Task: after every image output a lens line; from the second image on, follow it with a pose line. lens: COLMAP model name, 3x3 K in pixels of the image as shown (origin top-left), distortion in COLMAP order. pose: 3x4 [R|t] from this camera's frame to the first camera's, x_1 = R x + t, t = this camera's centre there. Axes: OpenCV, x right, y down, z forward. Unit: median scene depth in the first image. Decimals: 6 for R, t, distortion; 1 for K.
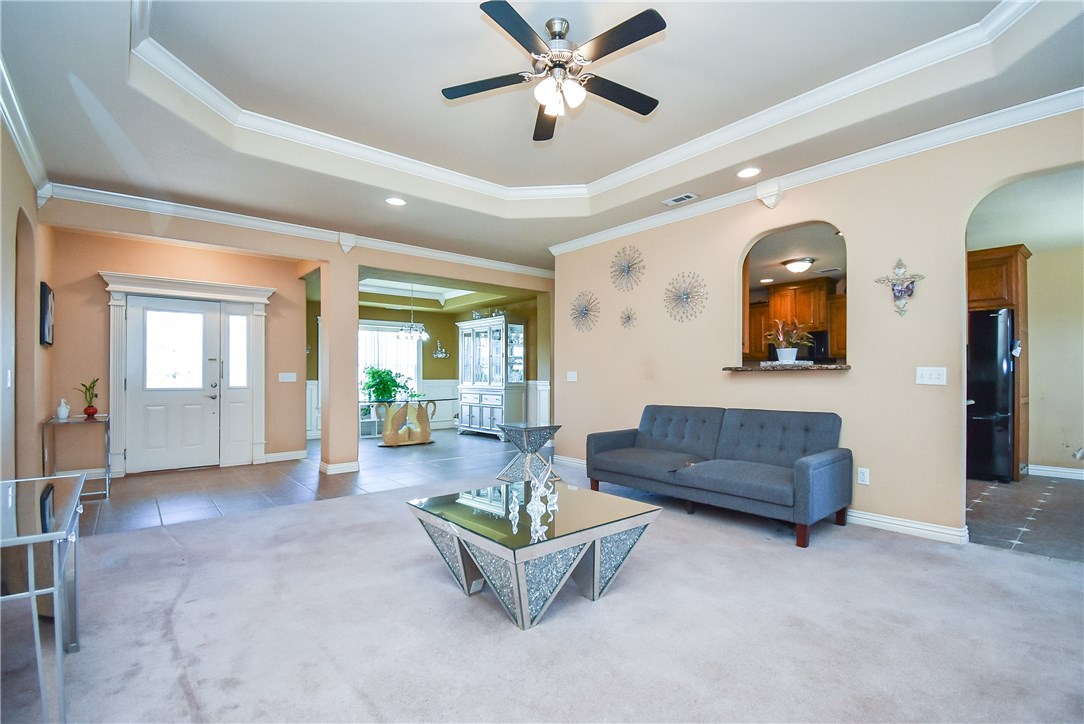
lens RADIAL K [[500.5, 0, 540.0], [0, 500.5, 374.0], [0, 0, 1]] dist [-0.000683, -0.000160]
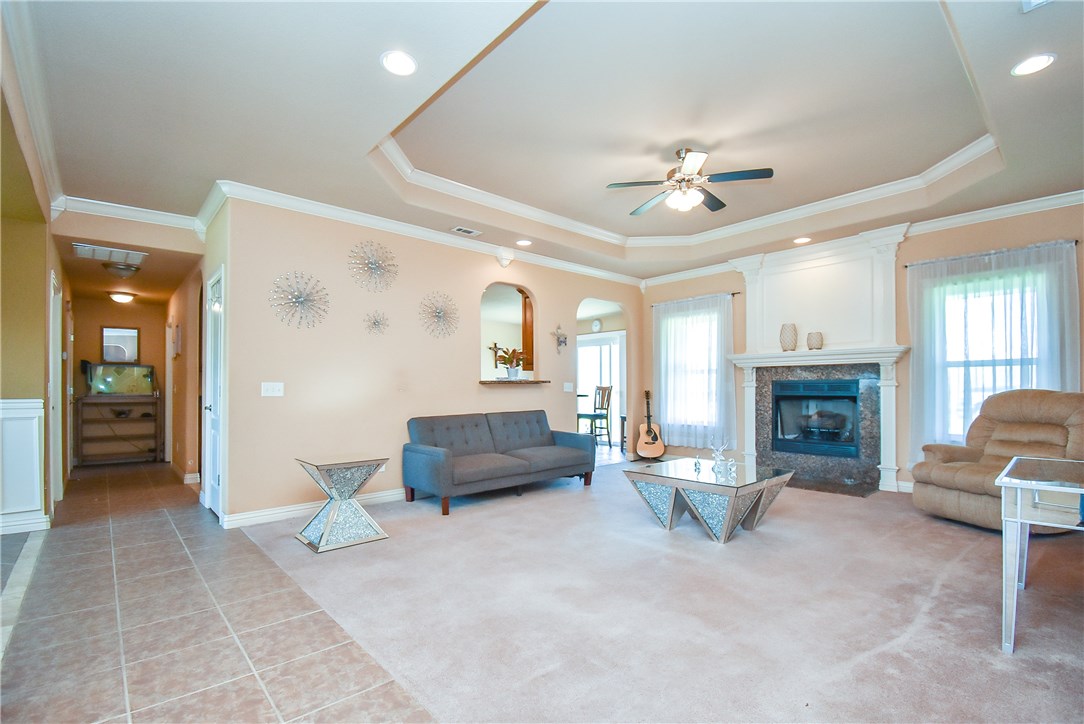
lens RADIAL K [[473.4, 0, 540.1], [0, 473.4, 385.8], [0, 0, 1]] dist [-0.000368, -0.000125]
pose [[-0.051763, 0.002531, 0.998656, -0.488753], [0.000490, 0.999997, -0.002509, 0.001692], [-0.998659, 0.000359, -0.051764, 0.545433]]
